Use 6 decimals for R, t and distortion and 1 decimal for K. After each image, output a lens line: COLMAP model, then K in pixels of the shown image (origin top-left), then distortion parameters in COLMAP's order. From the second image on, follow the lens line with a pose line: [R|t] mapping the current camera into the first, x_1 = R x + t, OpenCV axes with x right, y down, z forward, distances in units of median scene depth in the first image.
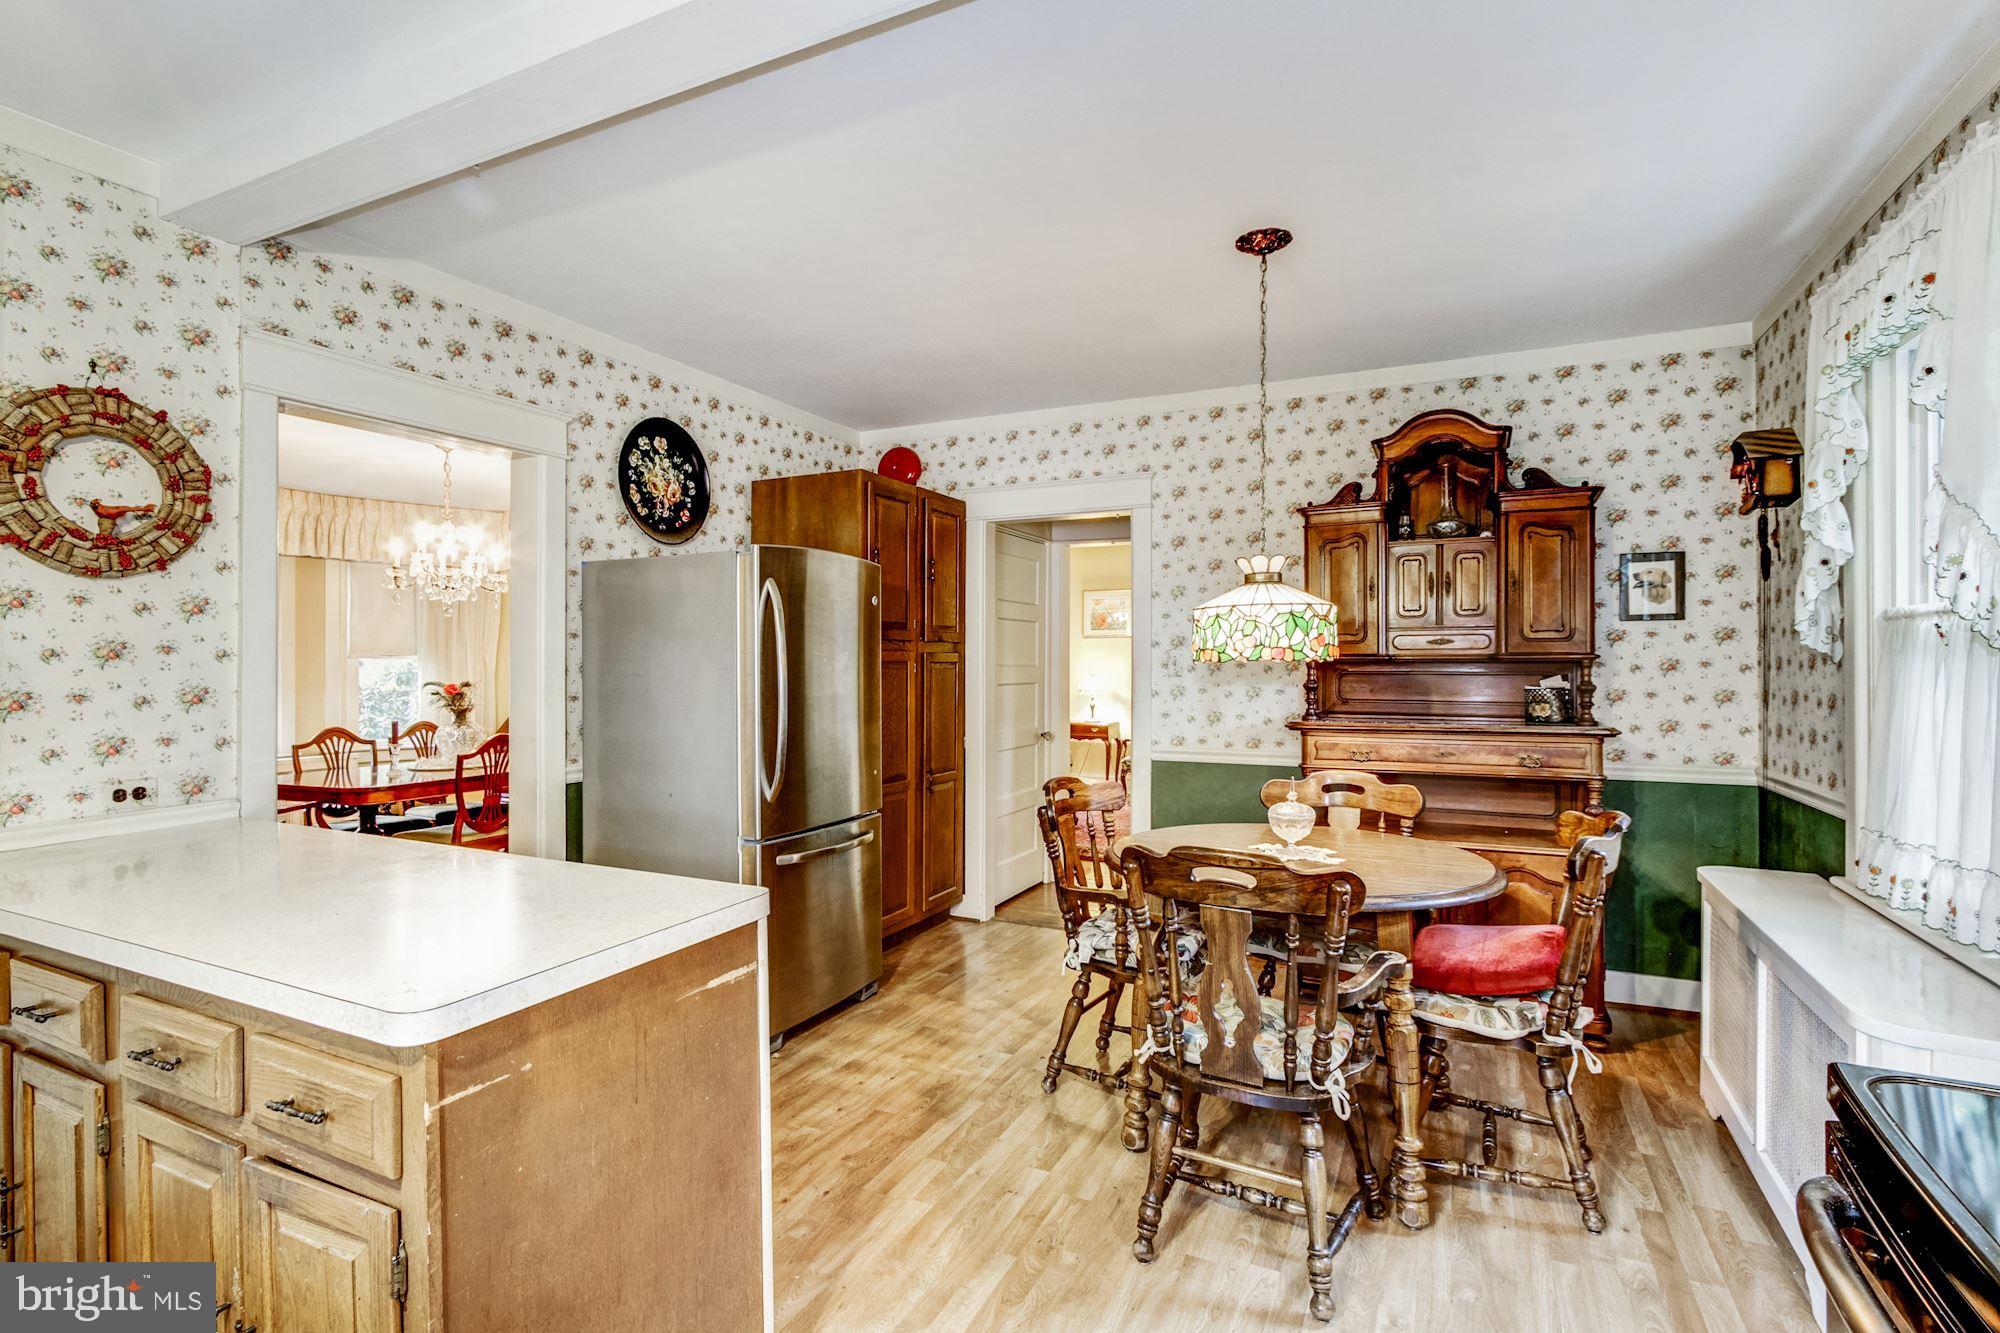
lens RADIAL K [[937.9, 0, 1018.4], [0, 937.9, 668.6], [0, 0, 1]] dist [-0.007870, 0.003621]
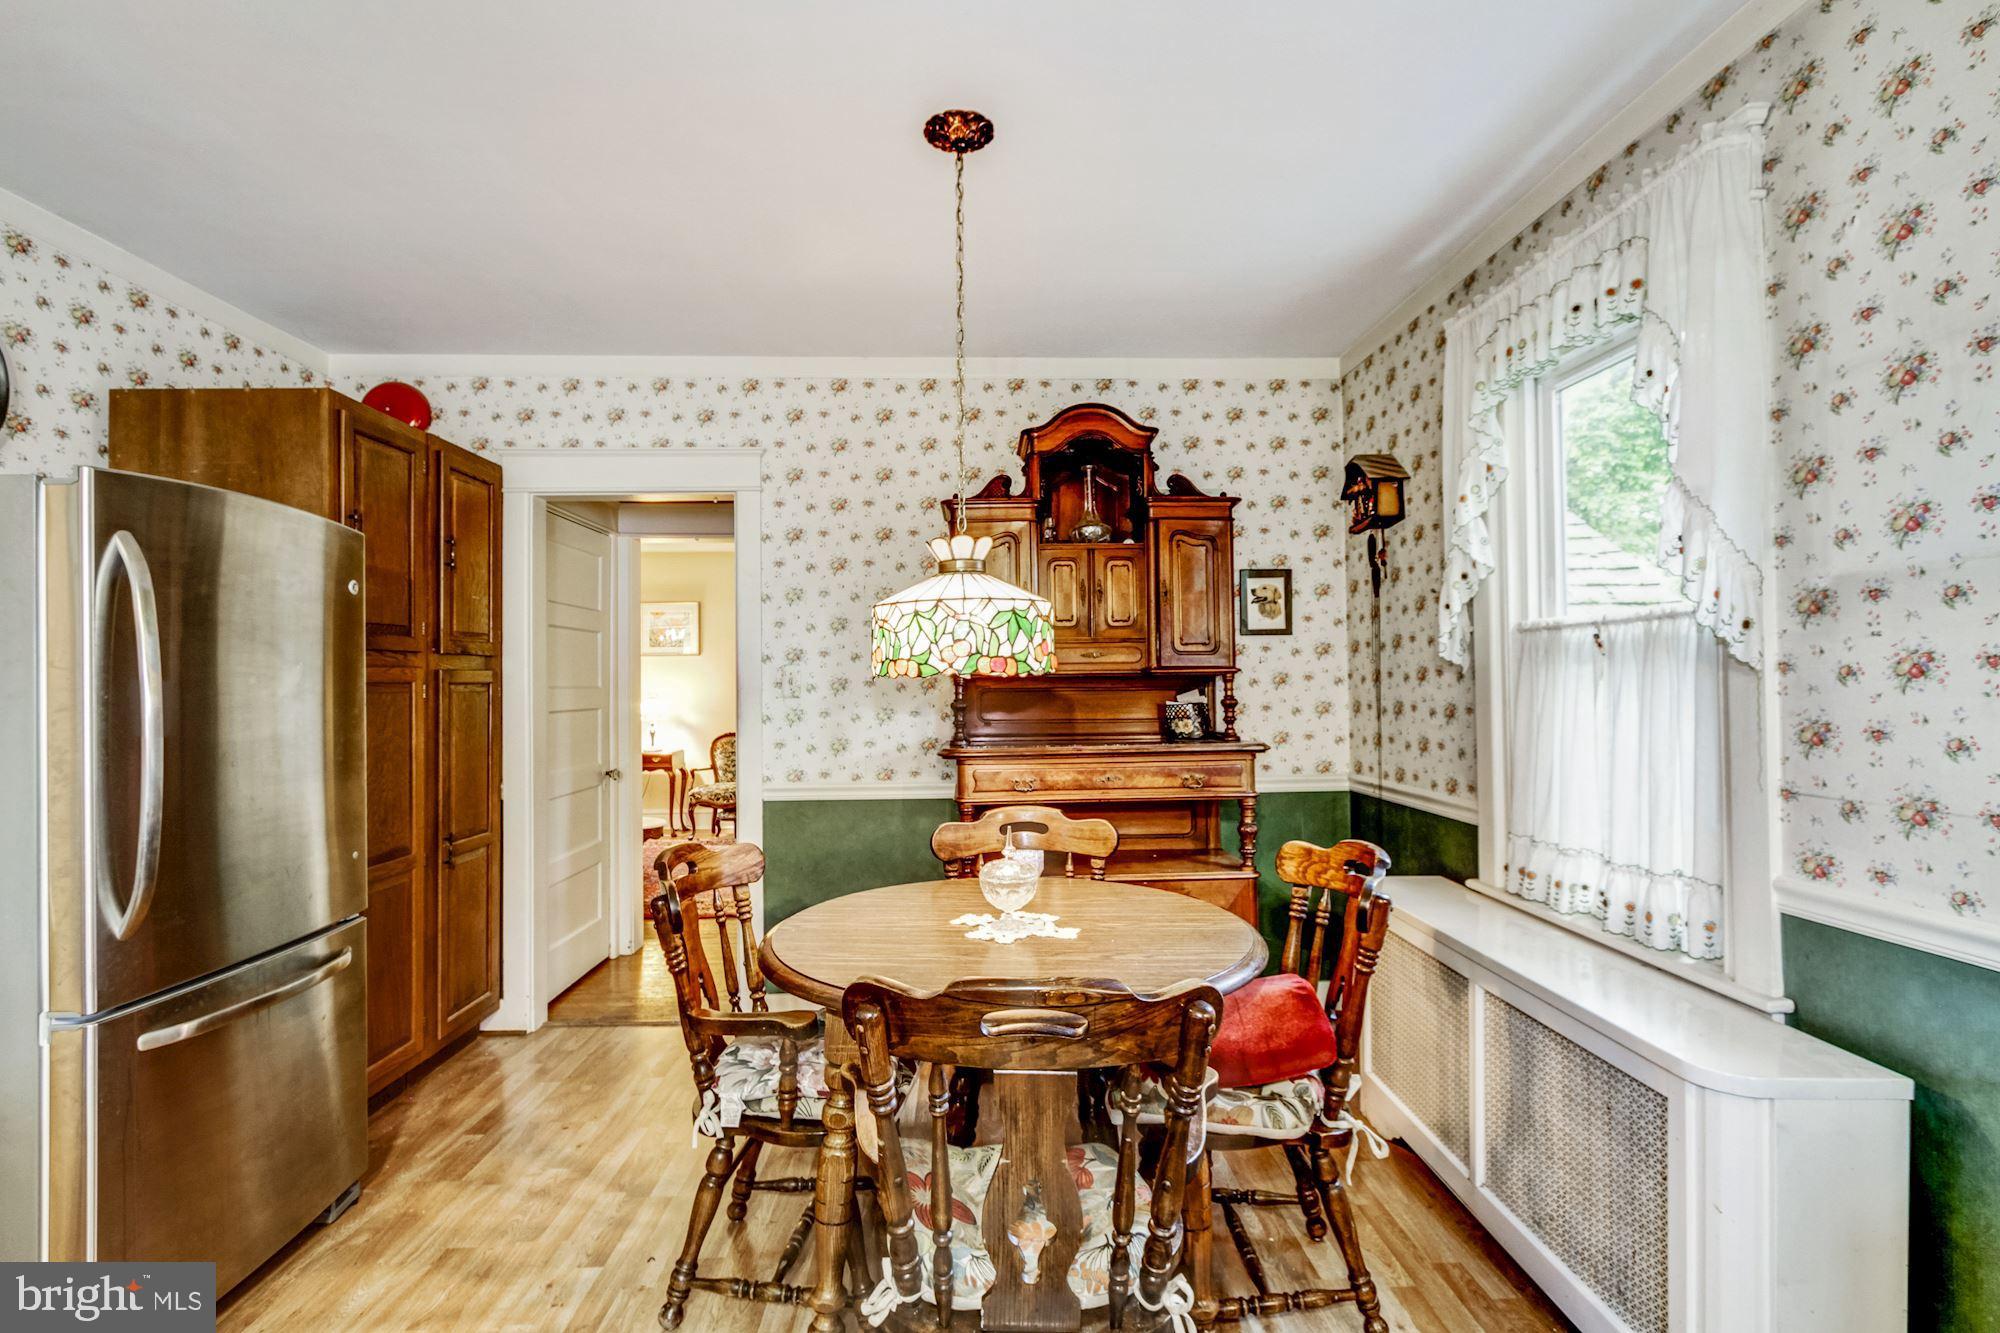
lens RADIAL K [[937.9, 0, 1013.5], [0, 937.9, 670.7], [0, 0, 1]] dist [-0.007870, 0.003621]
pose [[0.895484, -0.004070, 0.445074, -0.033606], [0.012540, 0.999792, -0.016087, 0.000674], [-0.444916, 0.019987, 0.895349, 0.226645]]
